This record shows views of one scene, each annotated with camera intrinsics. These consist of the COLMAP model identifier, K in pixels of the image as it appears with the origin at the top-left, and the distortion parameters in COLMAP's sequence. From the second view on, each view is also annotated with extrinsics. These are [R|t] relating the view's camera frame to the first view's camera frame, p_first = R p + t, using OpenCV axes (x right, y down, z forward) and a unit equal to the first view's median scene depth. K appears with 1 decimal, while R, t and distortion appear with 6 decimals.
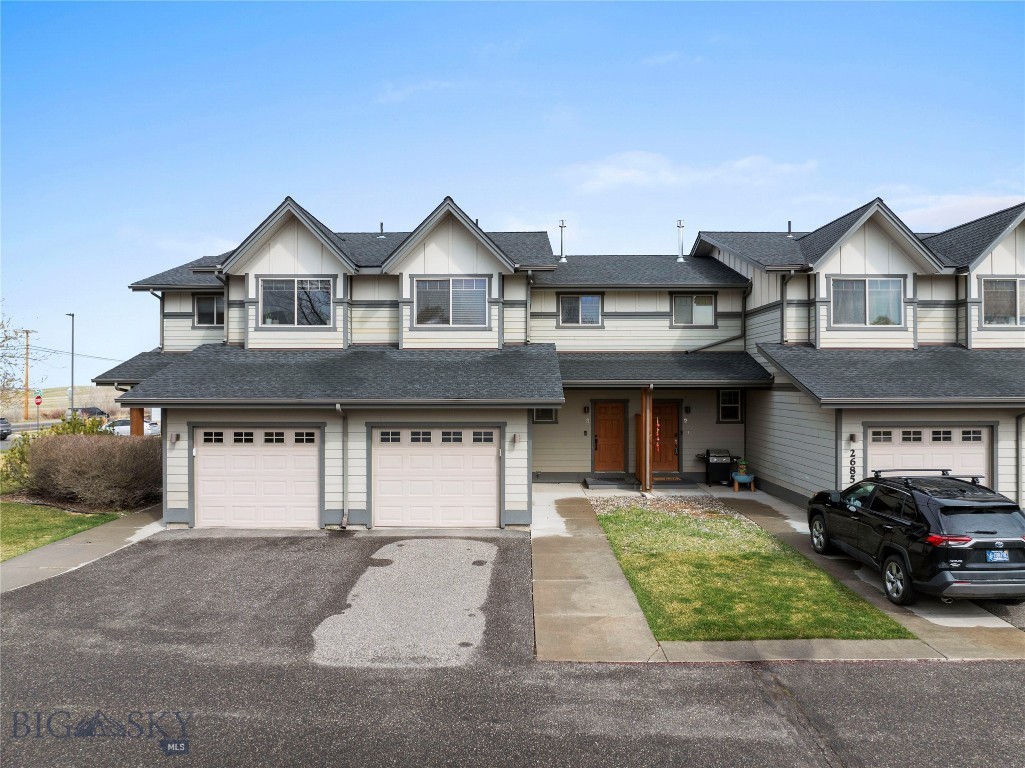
lens RADIAL K [[744.9, 0, 521.9], [0, 744.9, 378.9], [0, 0, 1]] dist [-0.046747, 0.001421]
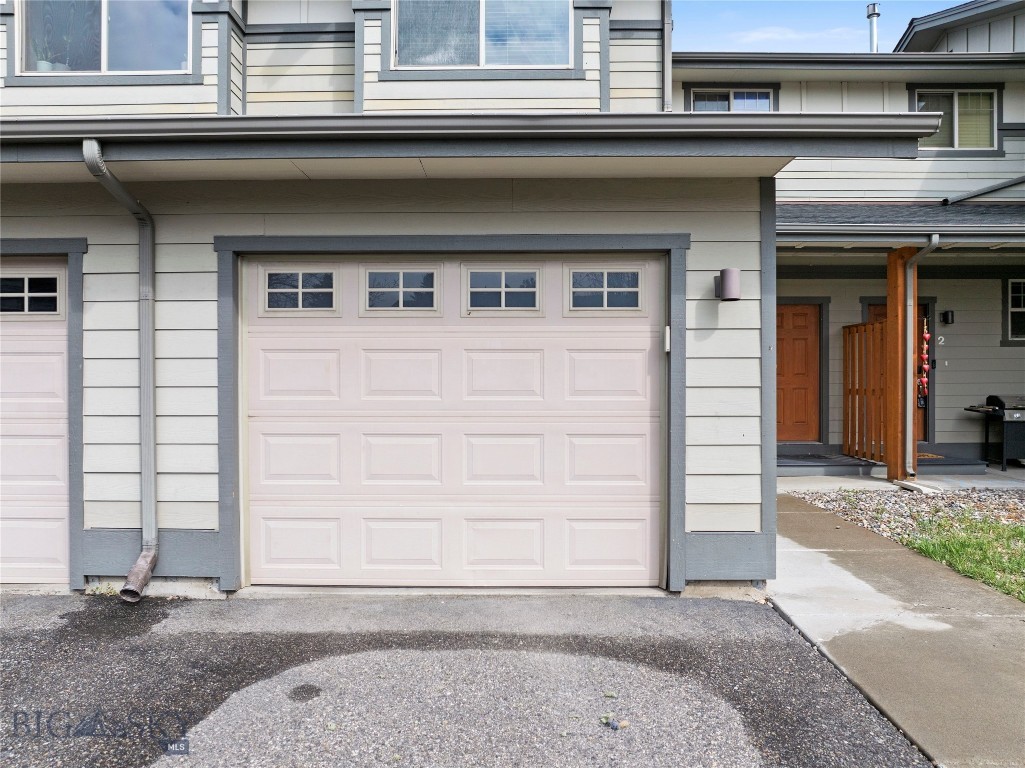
lens RADIAL K [[744.9, 0, 515.2], [0, 744.9, 398.3], [0, 0, 1]] dist [-0.046747, 0.001421]
pose [[0.999925, -0.000785, -0.012189, -0.073967], [0.001112, 0.999639, 0.026836, 0.098565], [0.012163, -0.026847, 0.999566, 0.602721]]
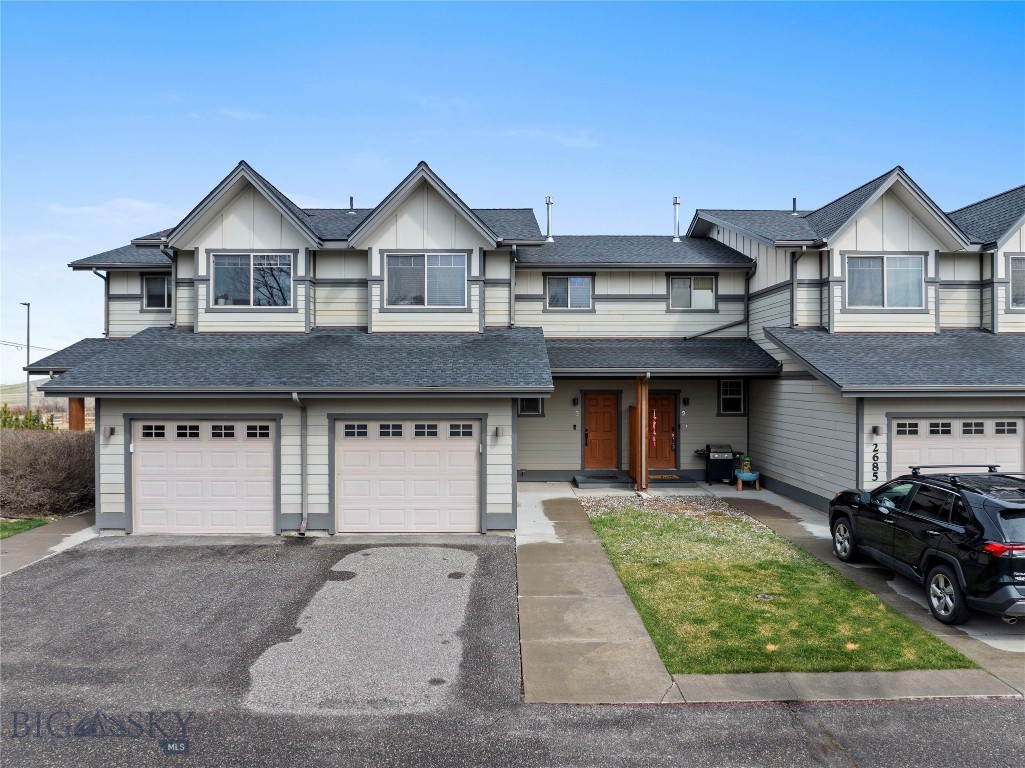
lens RADIAL K [[744.9, 0, 523.8], [0, 744.9, 393.1], [0, 0, 1]] dist [-0.046747, 0.001421]
pose [[0.999695, -0.001071, 0.024678, -0.000056], [0.000508, 0.999739, 0.022820, 0.012000], [-0.024696, -0.022800, 0.999435, 0.101882]]
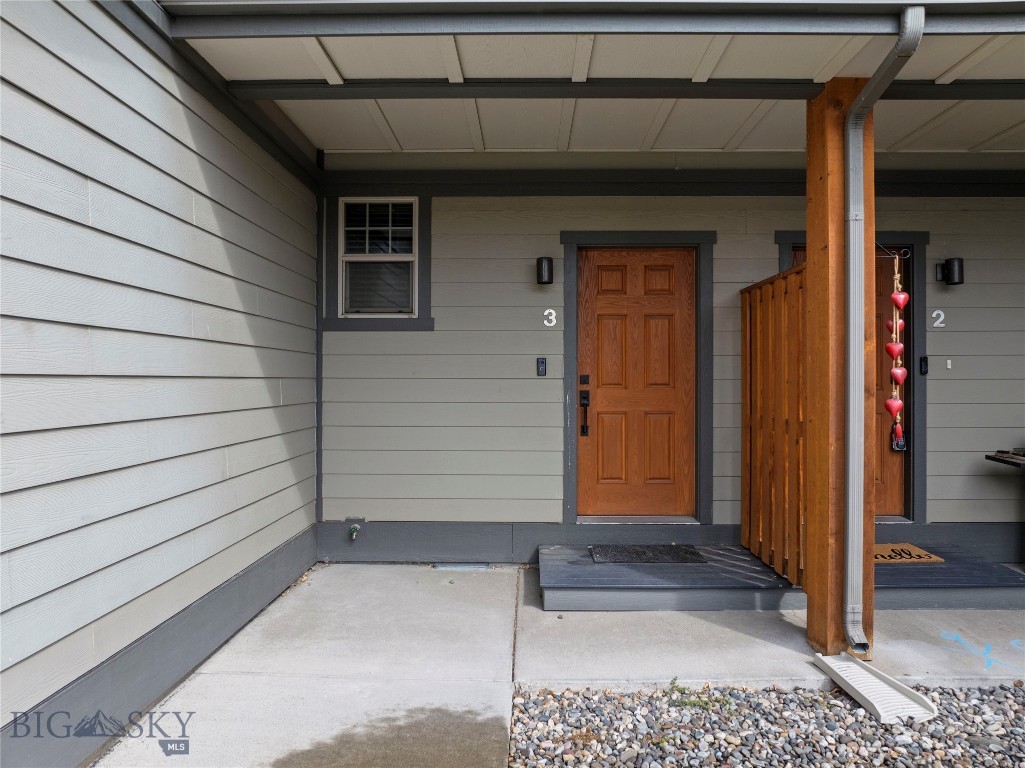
lens RADIAL K [[744.9, 0, 520.2], [0, 744.9, 389.2], [0, 0, 1]] dist [-0.046747, 0.001421]
pose [[0.999913, 0.003071, -0.012846, 0.098412], [-0.002879, 0.999885, 0.014875, 0.092707], [0.012890, -0.014837, 0.999807, 0.902308]]
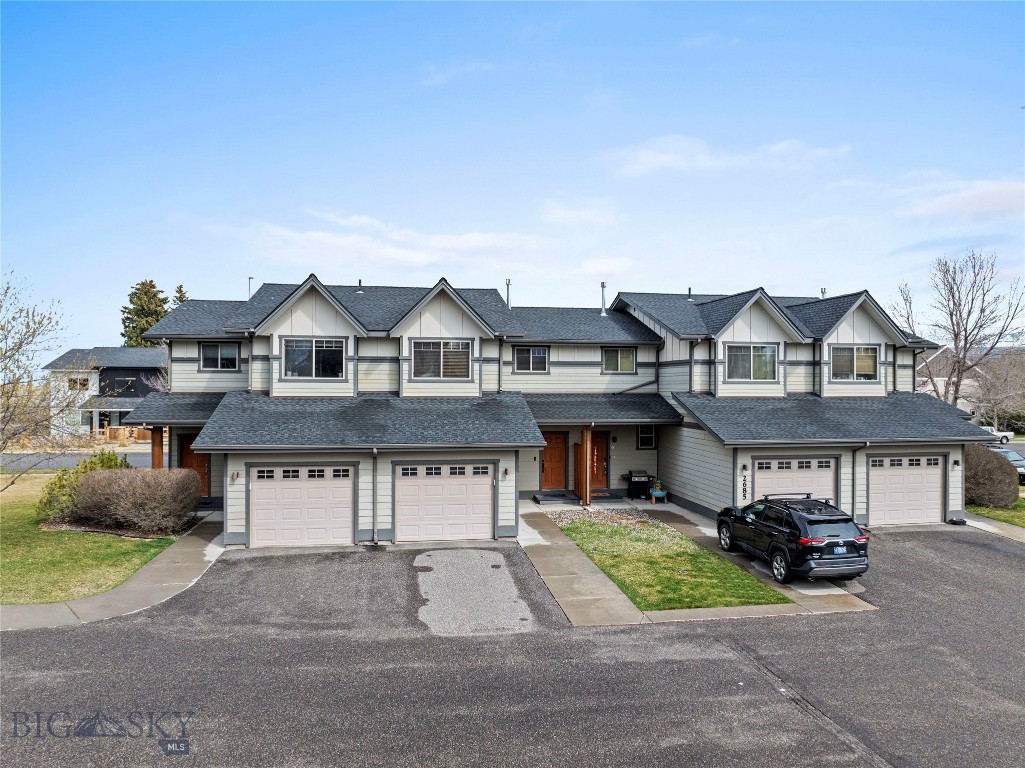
lens RADIAL K [[744.9, 0, 530.8], [0, 744.9, 384.4], [0, 0, 1]] dist [-0.046747, 0.001421]
pose [[0.983507, 0.004513, 0.180813, -0.176363], [-0.006005, 0.999952, 0.007703, -0.073243], [-0.180770, -0.008662, 0.983487, -0.264634]]
